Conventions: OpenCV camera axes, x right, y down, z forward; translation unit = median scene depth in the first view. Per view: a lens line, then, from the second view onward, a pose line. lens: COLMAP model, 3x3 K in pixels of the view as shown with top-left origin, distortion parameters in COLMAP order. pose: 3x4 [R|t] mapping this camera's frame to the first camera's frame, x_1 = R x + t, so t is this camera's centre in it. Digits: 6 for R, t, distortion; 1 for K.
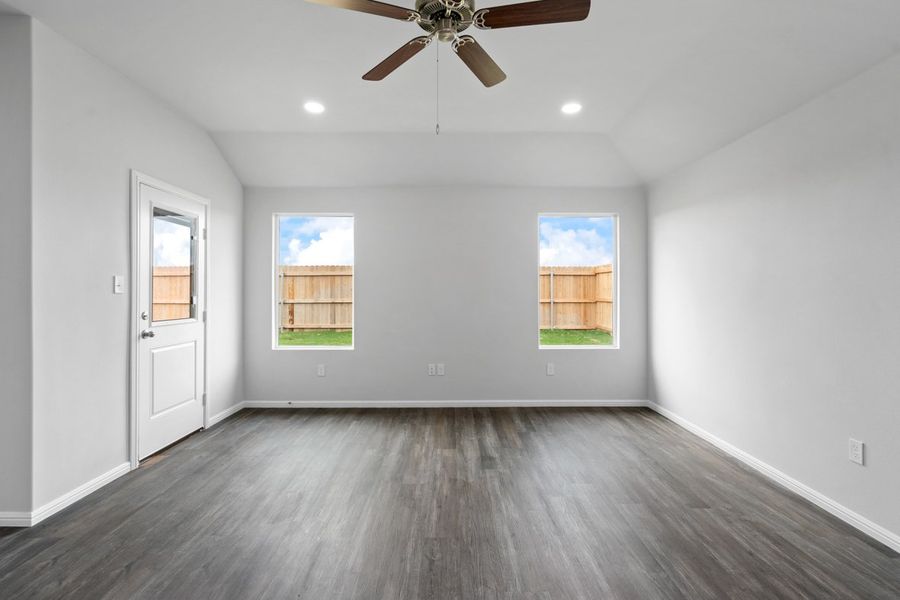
lens RADIAL K [[423.2, 0, 450.3], [0, 423.2, 290.3], [0, 0, 1]] dist [0.001659, 0.000917]
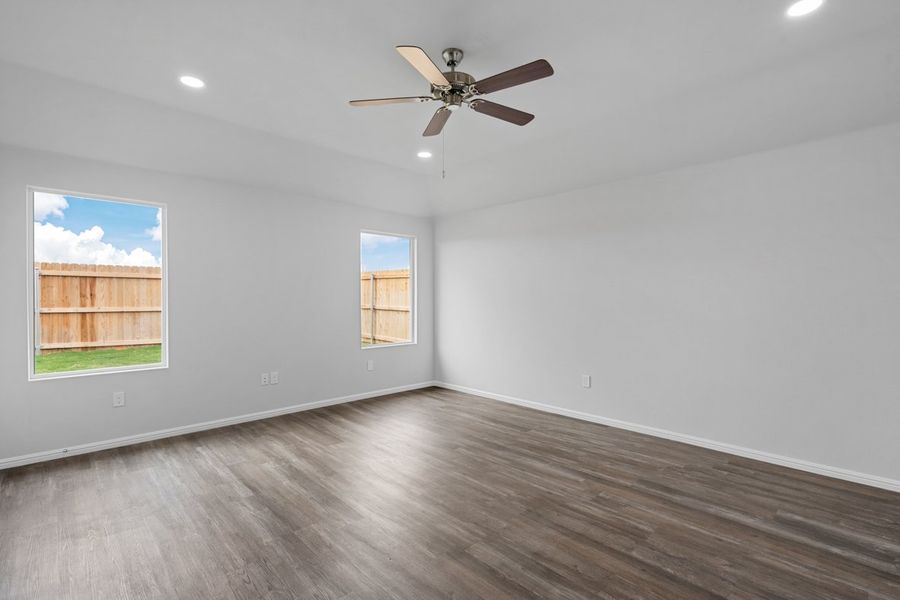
lens RADIAL K [[421.6, 0, 444.1], [0, 421.6, 302.4], [0, 0, 1]] dist [-0.000294, 0.000513]
pose [[0.729855, -0.006278, 0.683573, -0.480976], [-0.002999, 0.999919, 0.012386, -0.001219], [-0.683595, -0.011090, 0.729777, 0.025122]]
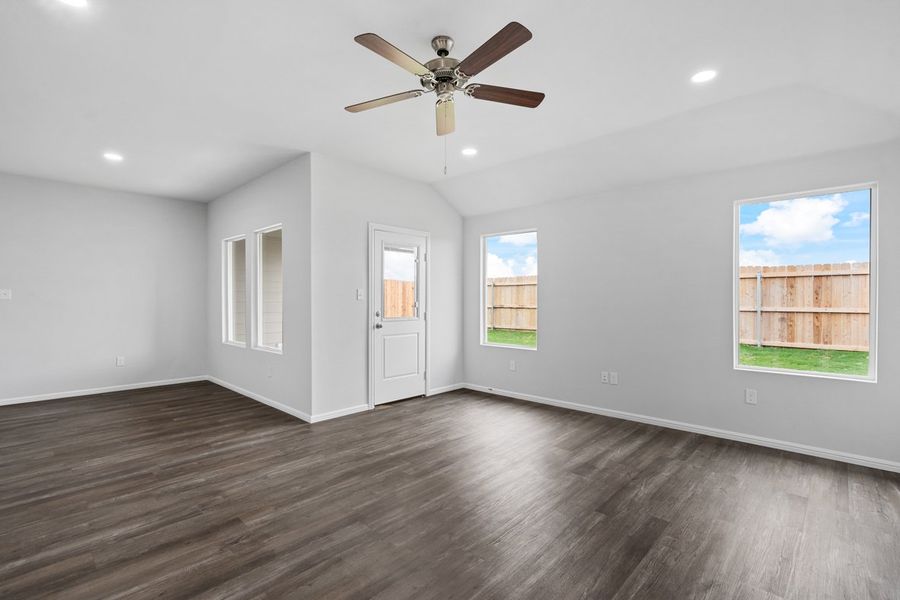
lens RADIAL K [[417.5, 0, 452.0], [0, 417.5, 302.2], [0, 0, 1]] dist [-0.001908, -0.000196]
pose [[0.724421, 0.006659, -0.689325, 0.441656], [0.002651, 0.999919, 0.012446, -0.002112], [0.689353, -0.010844, 0.724345, 0.057393]]
